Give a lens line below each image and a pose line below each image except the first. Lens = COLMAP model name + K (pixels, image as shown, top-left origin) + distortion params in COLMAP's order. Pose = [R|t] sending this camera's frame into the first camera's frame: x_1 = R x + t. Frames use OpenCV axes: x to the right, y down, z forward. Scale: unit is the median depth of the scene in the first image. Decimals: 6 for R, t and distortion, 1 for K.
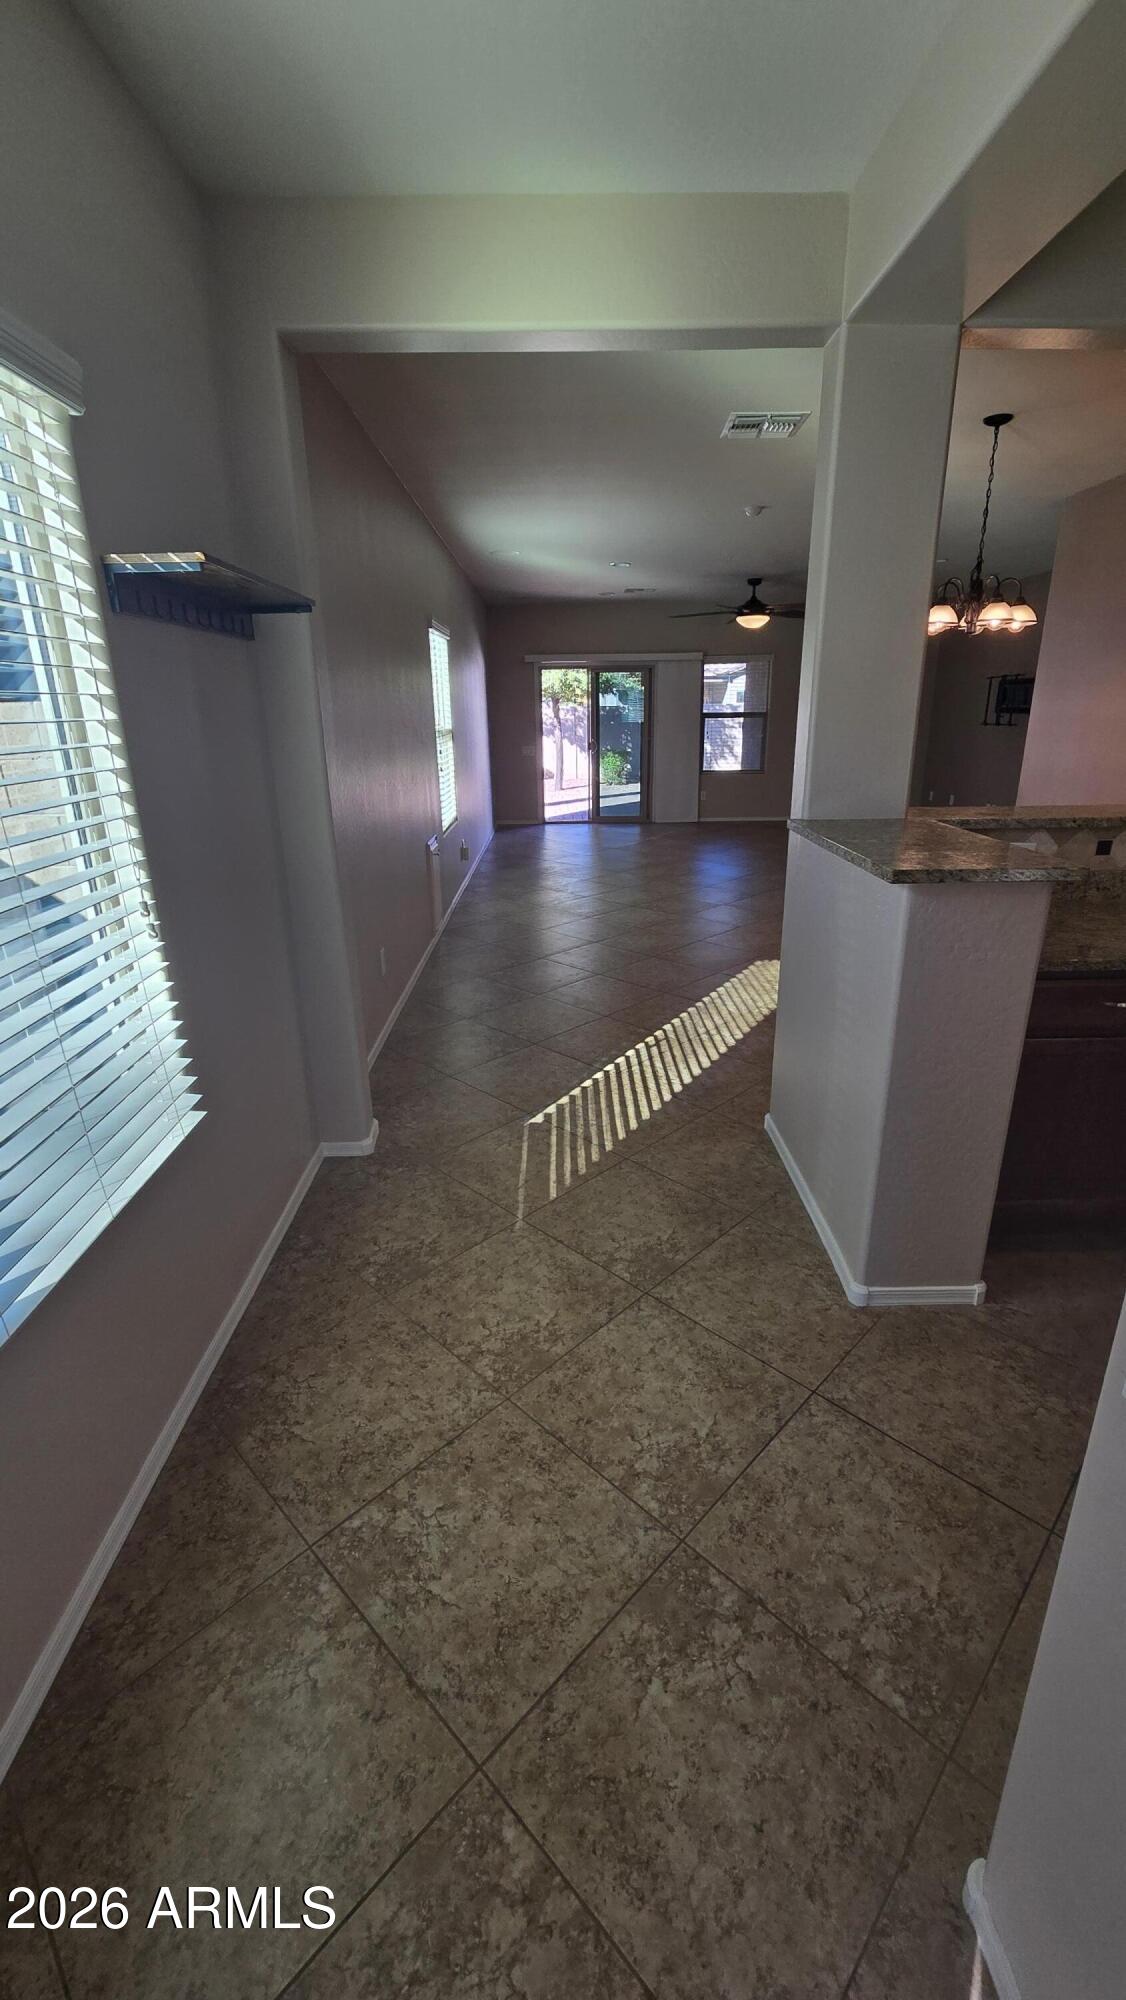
lens RADIAL K [[817.2, 0, 554.5], [0, 817.2, 987.4], [0, 0, 1]] dist [-0.006427, 0.001836]
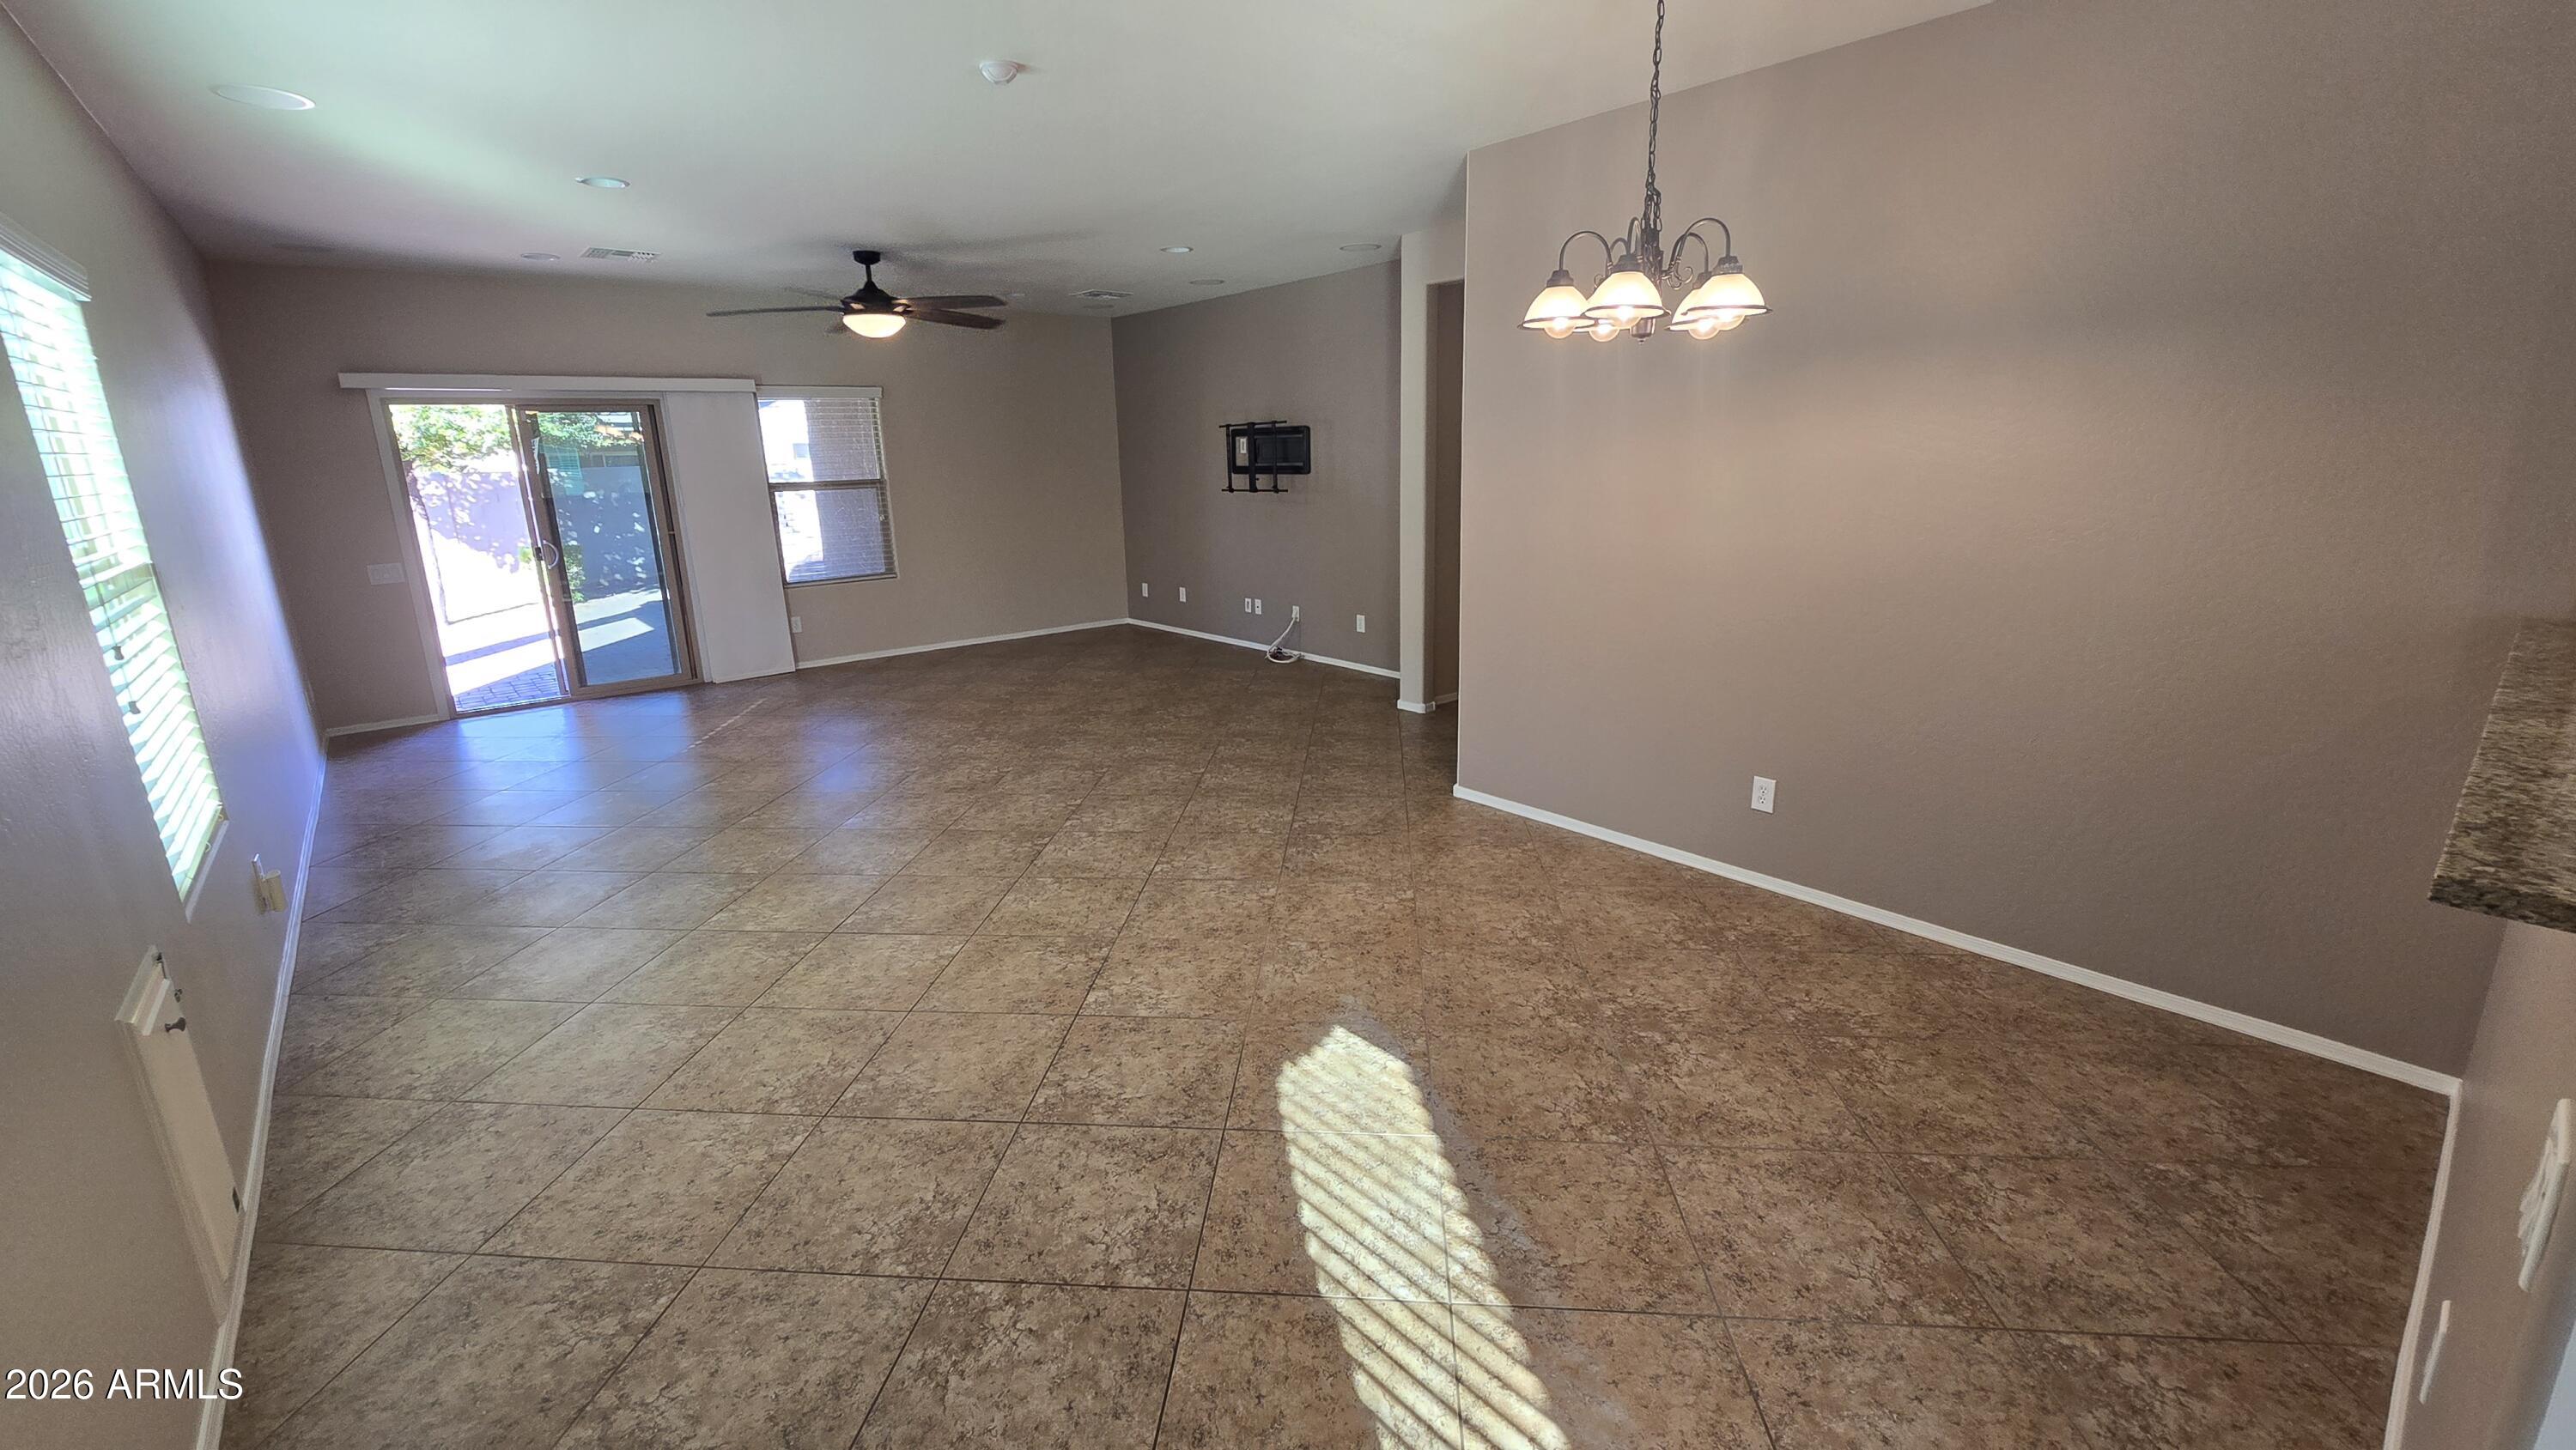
lens RADIAL K [[1052.5, 0, 1269.9], [0, 1052.5, 696.0], [0, 0, 1]] dist [-0.006427, 0.001836]
pose [[0.765736, -0.150539, 0.625289, -0.041324], [0.220287, 0.974804, -0.035081, -0.117499], [-0.604253, 0.164606, 0.779604, 0.321309]]
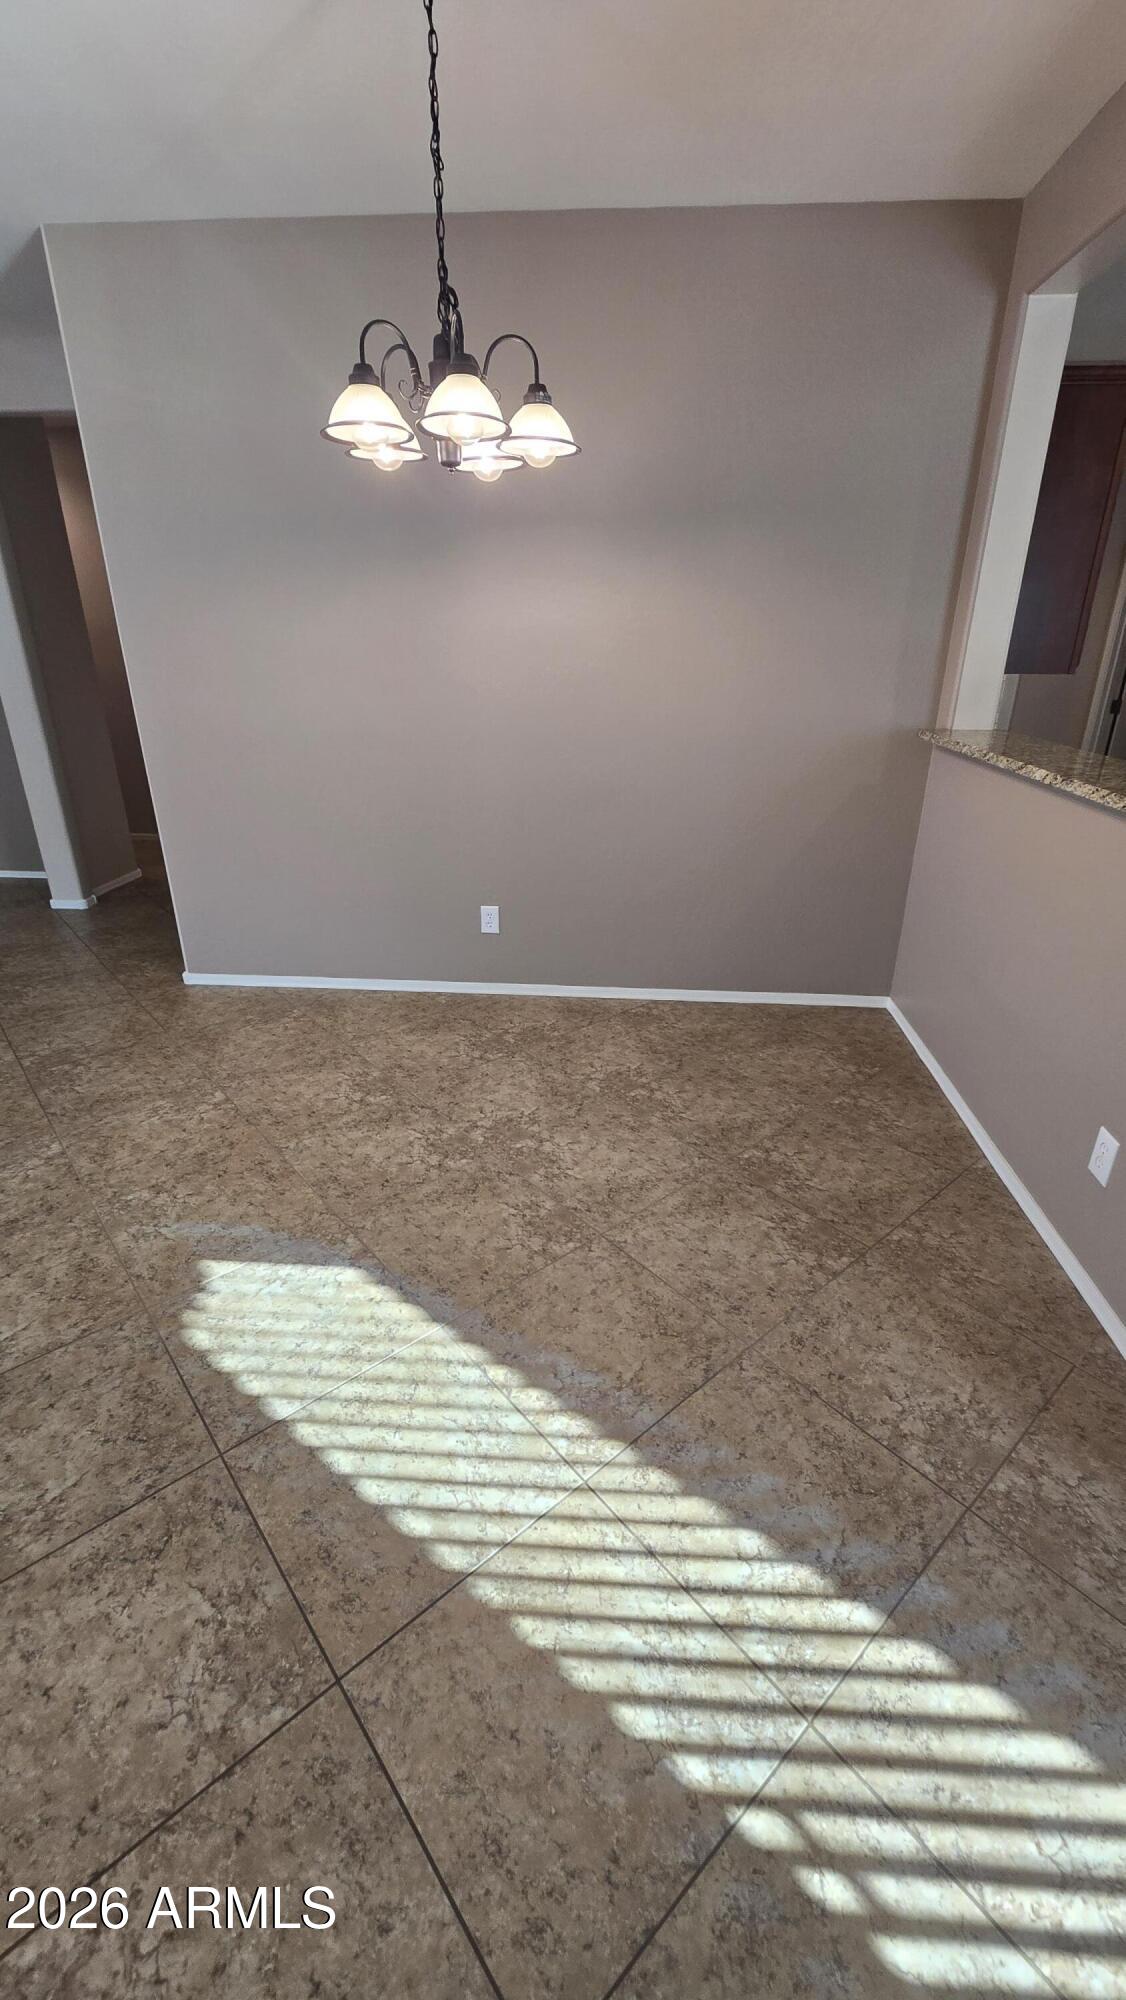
lens RADIAL K [[817.2, 0, 563.7], [0, 817.2, 996.0], [0, 0, 1]] dist [-0.006427, 0.001836]
pose [[0.071235, -0.385947, 0.919767, -0.010024], [0.319840, 0.882257, 0.345435, -0.145184], [-0.944790, 0.269571, 0.186289, 0.444403]]
